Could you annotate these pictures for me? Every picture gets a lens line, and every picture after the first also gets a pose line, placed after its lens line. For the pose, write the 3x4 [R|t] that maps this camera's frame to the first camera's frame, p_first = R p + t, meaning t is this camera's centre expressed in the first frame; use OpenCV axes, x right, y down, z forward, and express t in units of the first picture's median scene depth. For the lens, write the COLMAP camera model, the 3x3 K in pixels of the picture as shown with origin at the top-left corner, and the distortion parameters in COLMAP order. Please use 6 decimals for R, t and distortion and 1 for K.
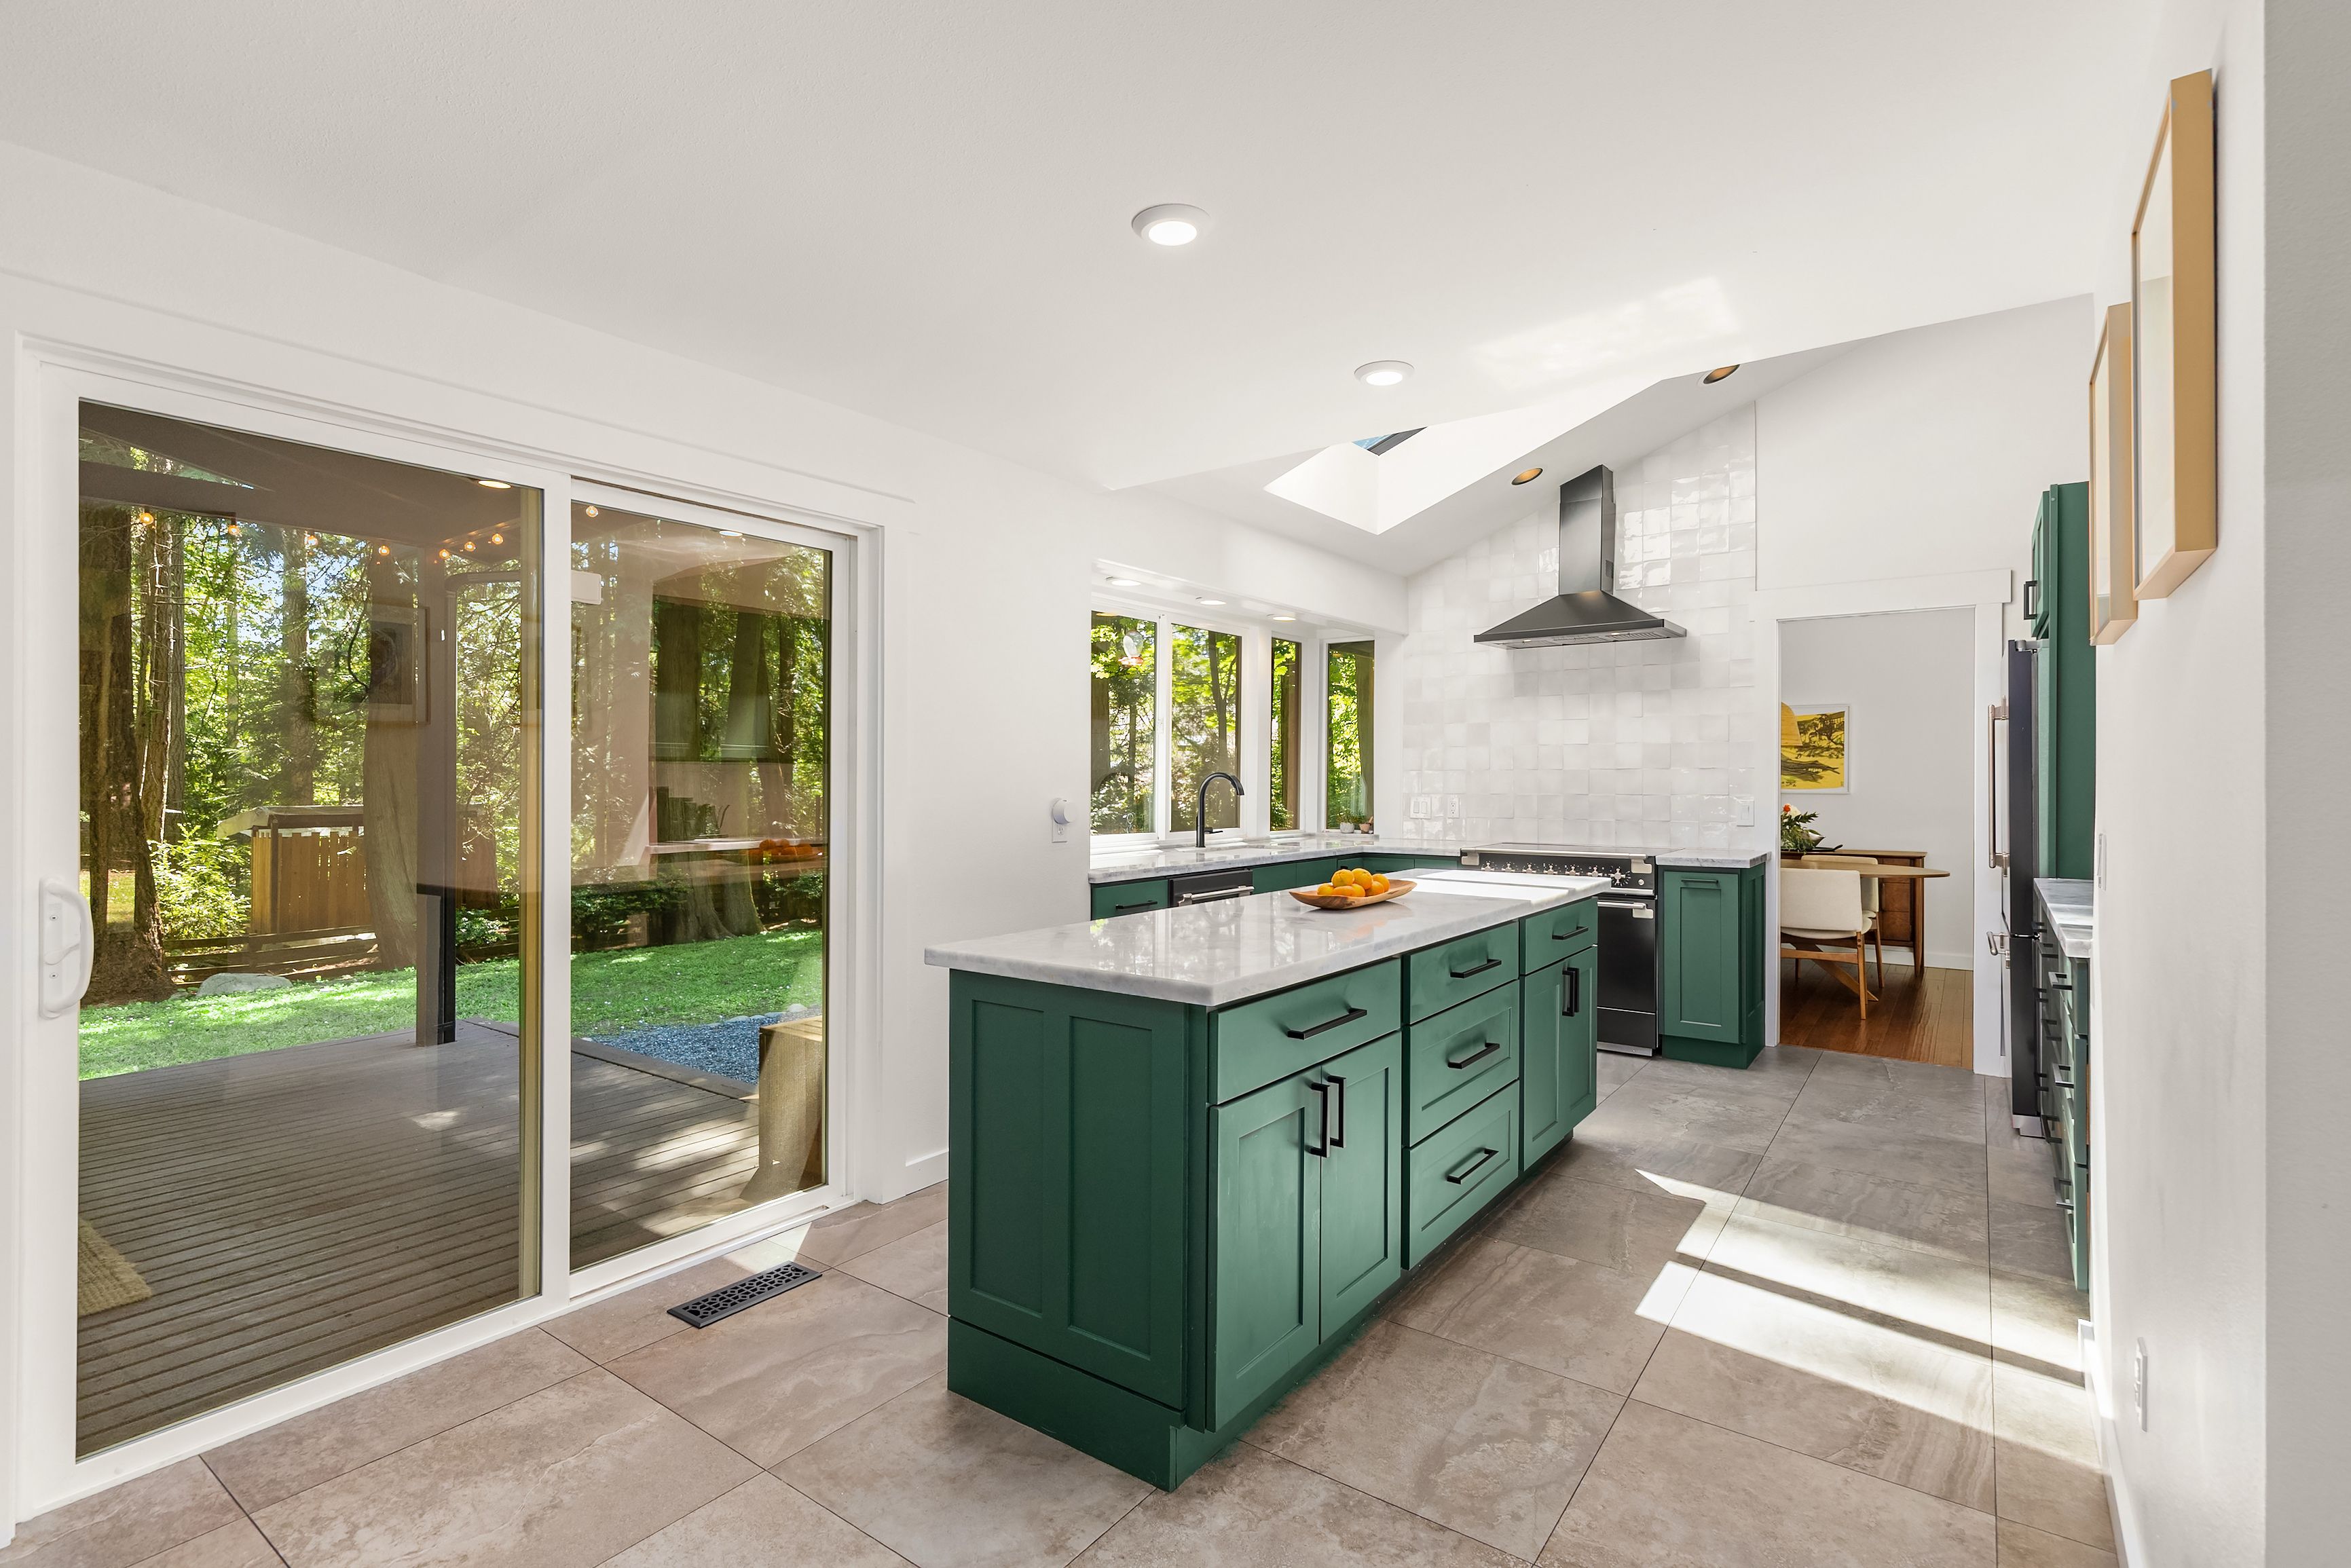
lens RADIAL K [[1107.7, 0, 1153.3], [0, 1107.7, 766.2], [0, 0, 1]] dist [-0.000549, -0.000199]
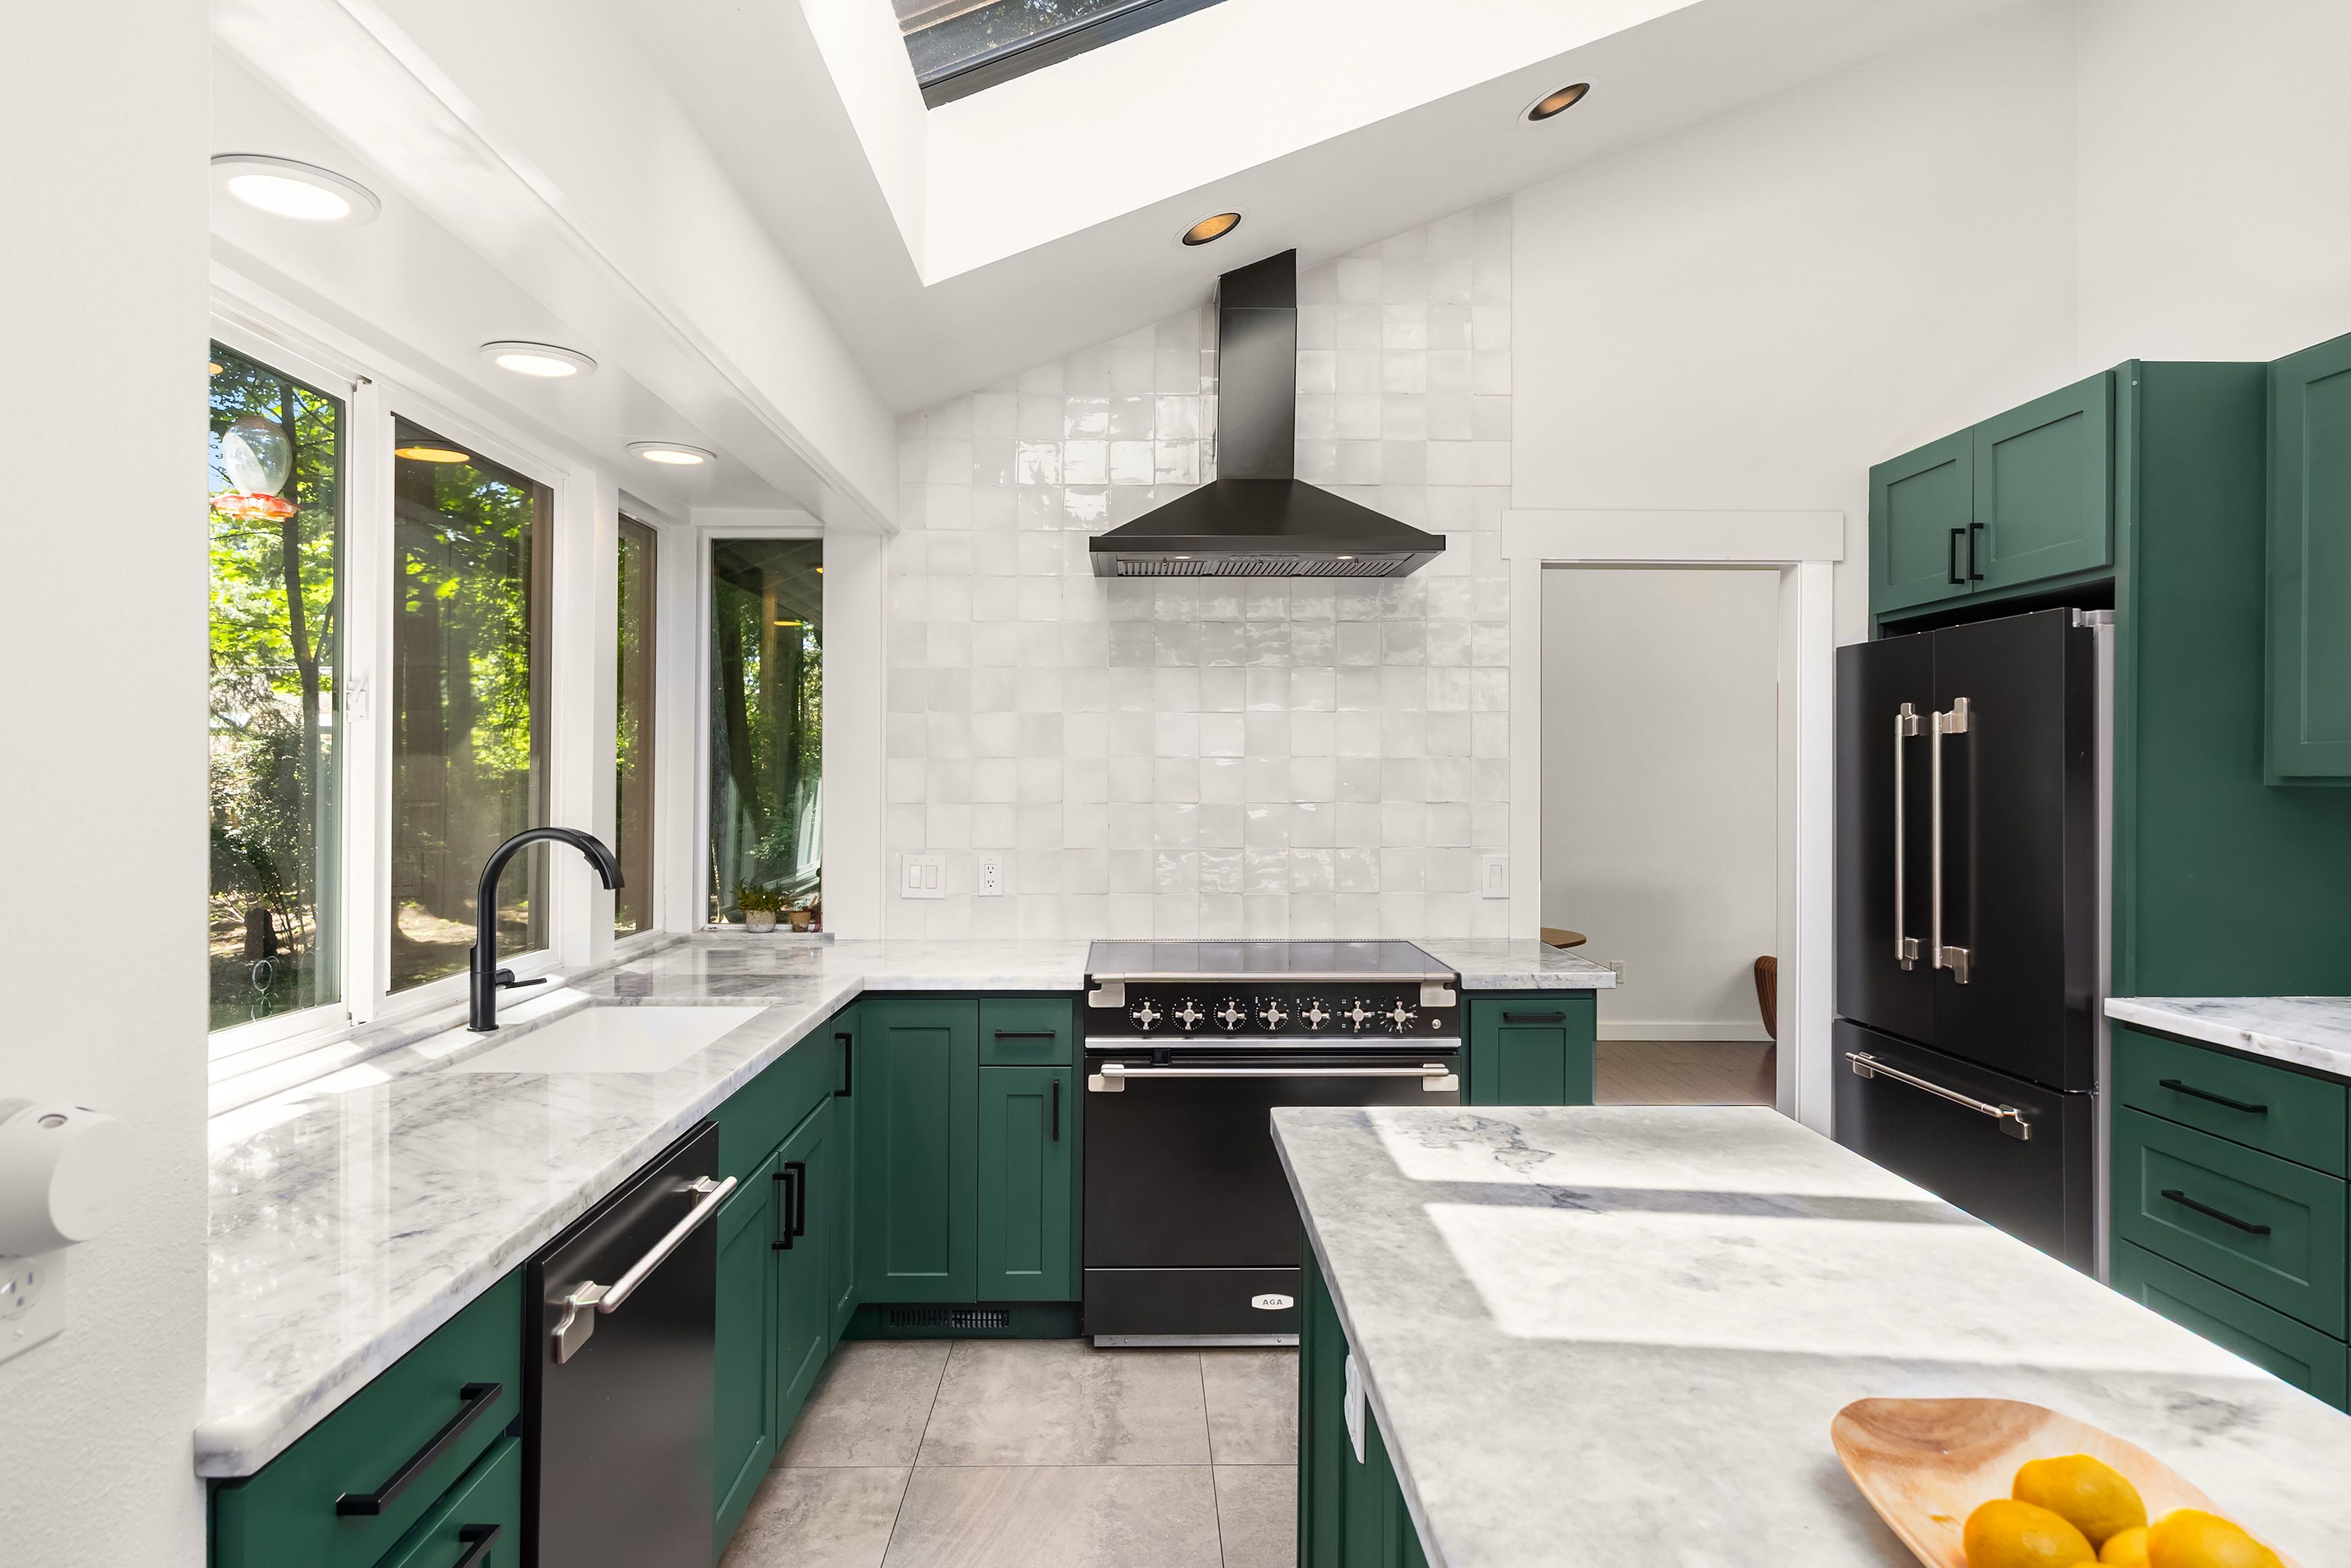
lens RADIAL K [[1334.3, 0, 1163.7], [0, 1334.3, 763.9], [0, 0, 1]] dist [-0.000793, -0.001389]
pose [[0.793512, 0.006455, 0.608521, -0.045107], [-0.008235, 0.999966, 0.000131, -0.016033], [-0.608499, -0.005115, 0.793538, 0.478875]]
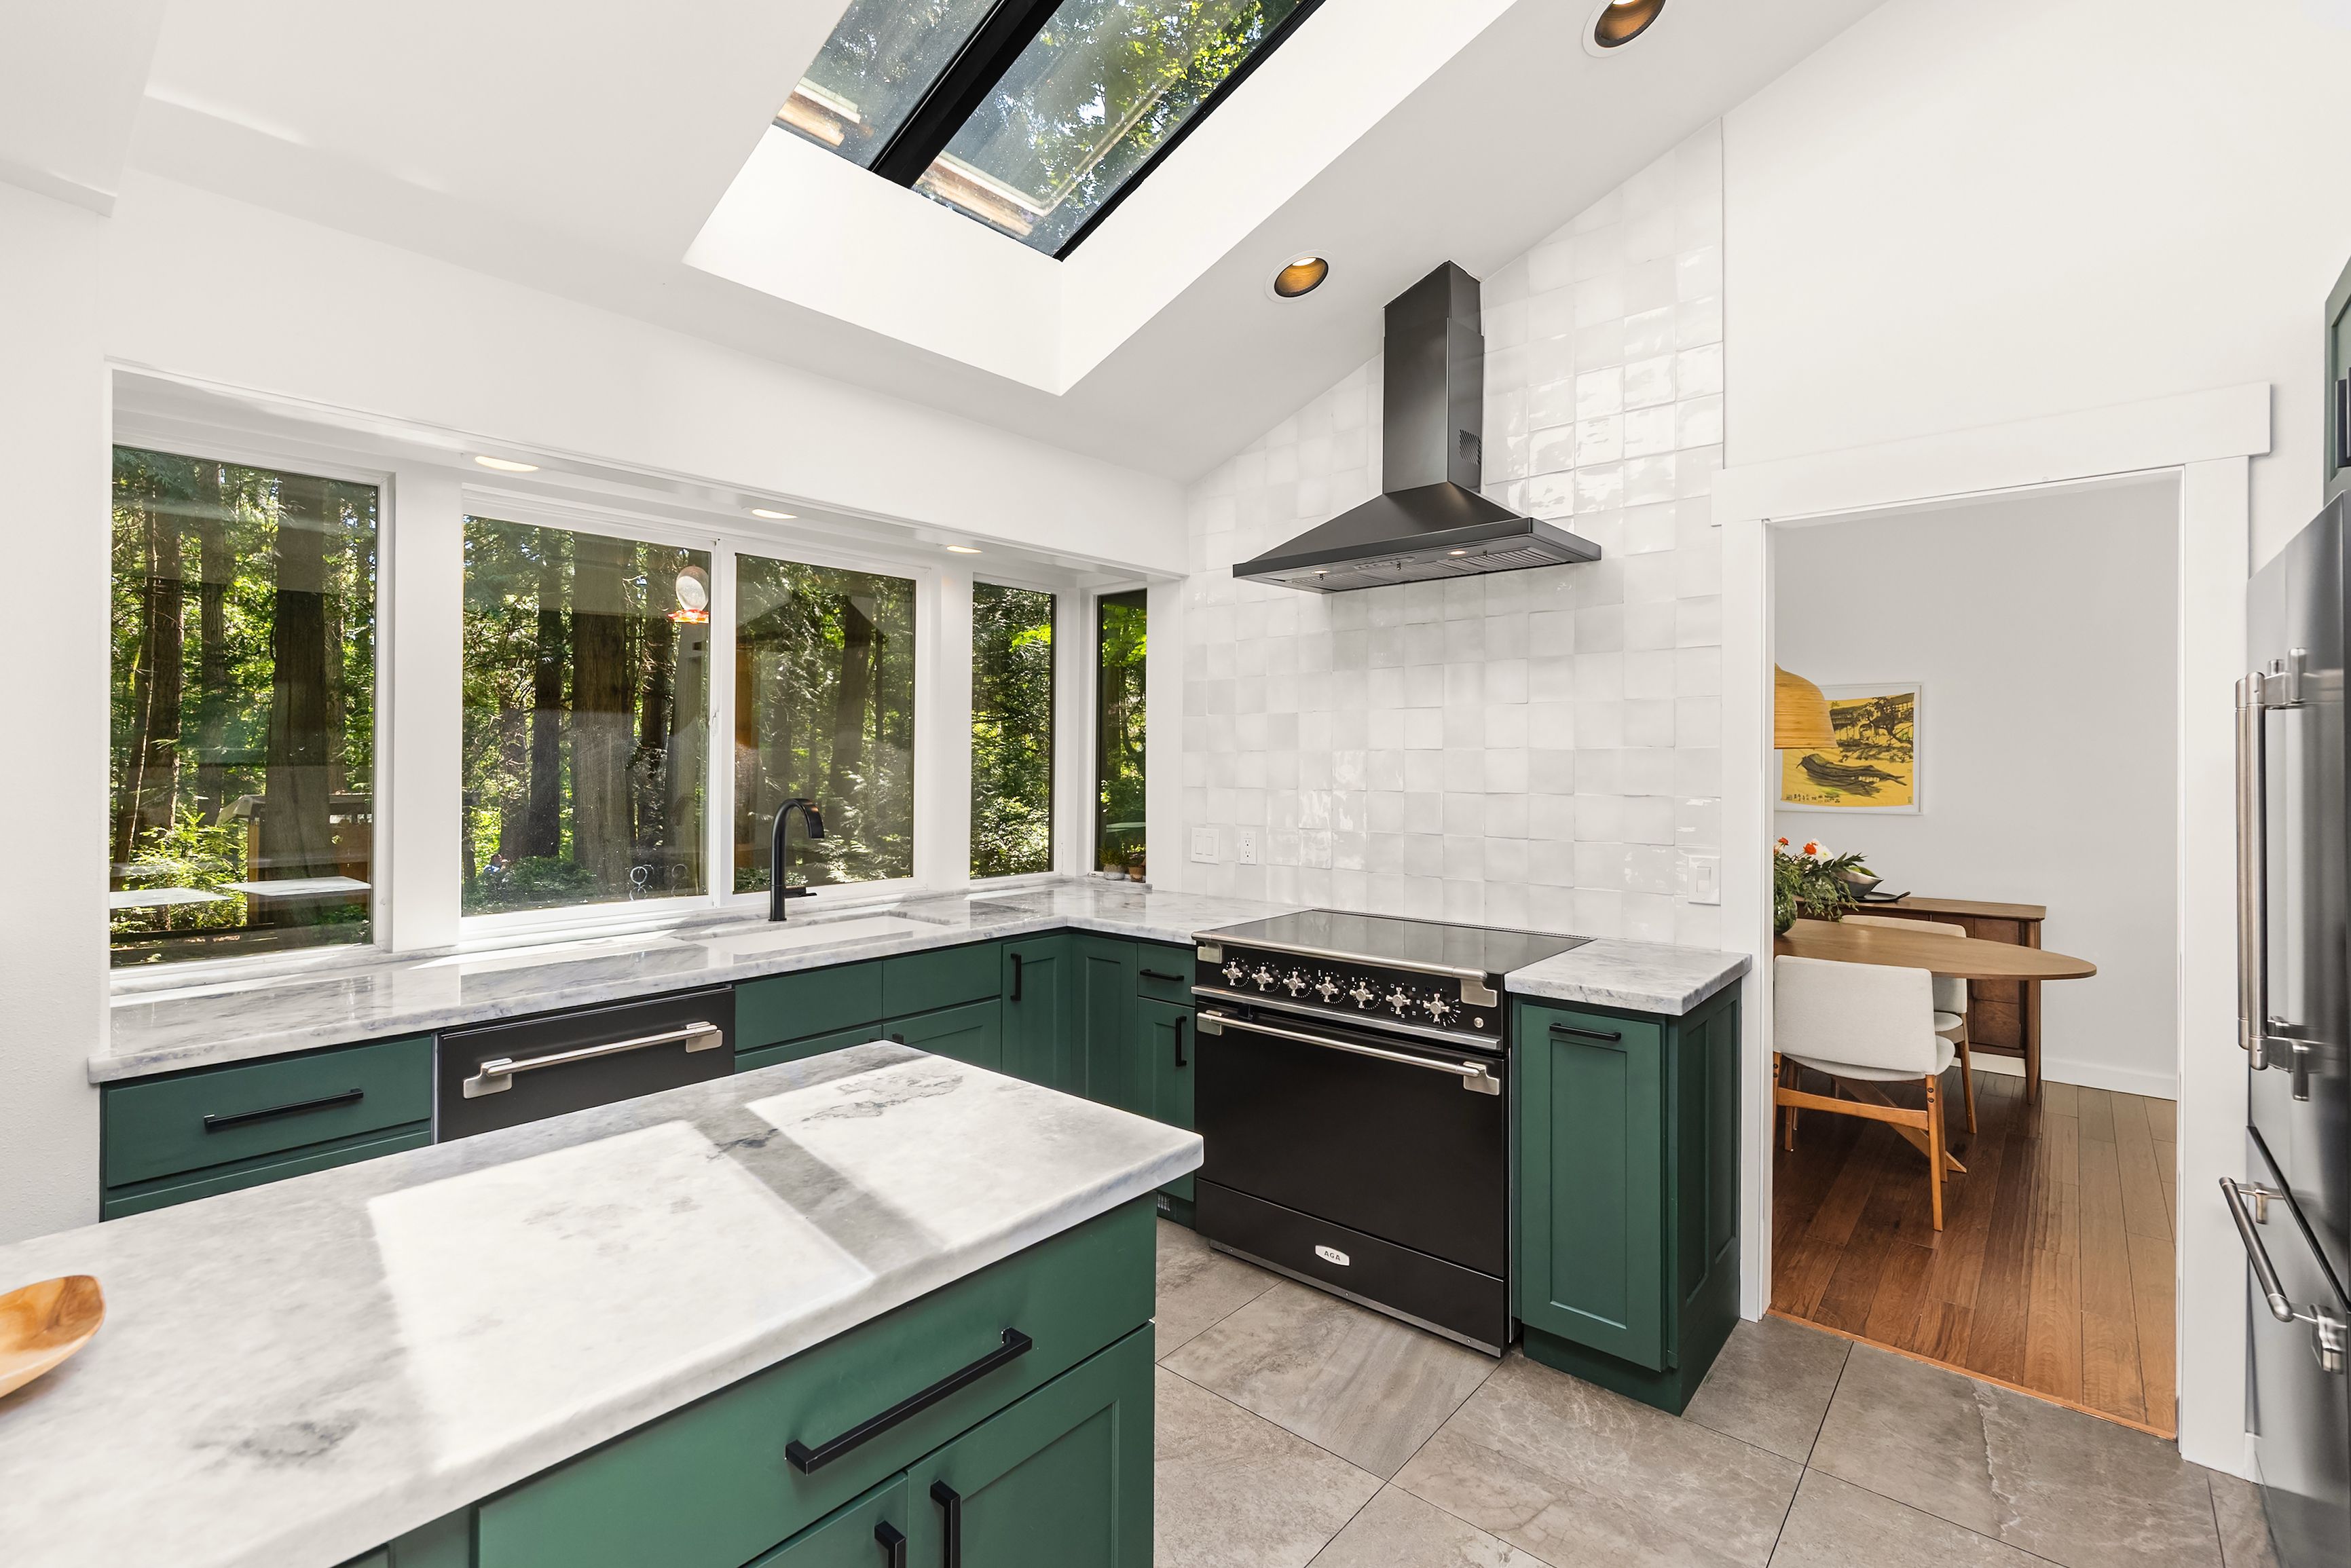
lens RADIAL K [[1060.0, 0, 1148.3], [0, 1060.0, 746.0], [0, 0, 1]] dist [0.001856, 0.001225]
pose [[0.996809, 0.000710, -0.079816, 0.272764], [-0.000933, 0.999996, -0.002751, -0.019557], [0.079814, 0.002817, 0.996806, 0.411383]]
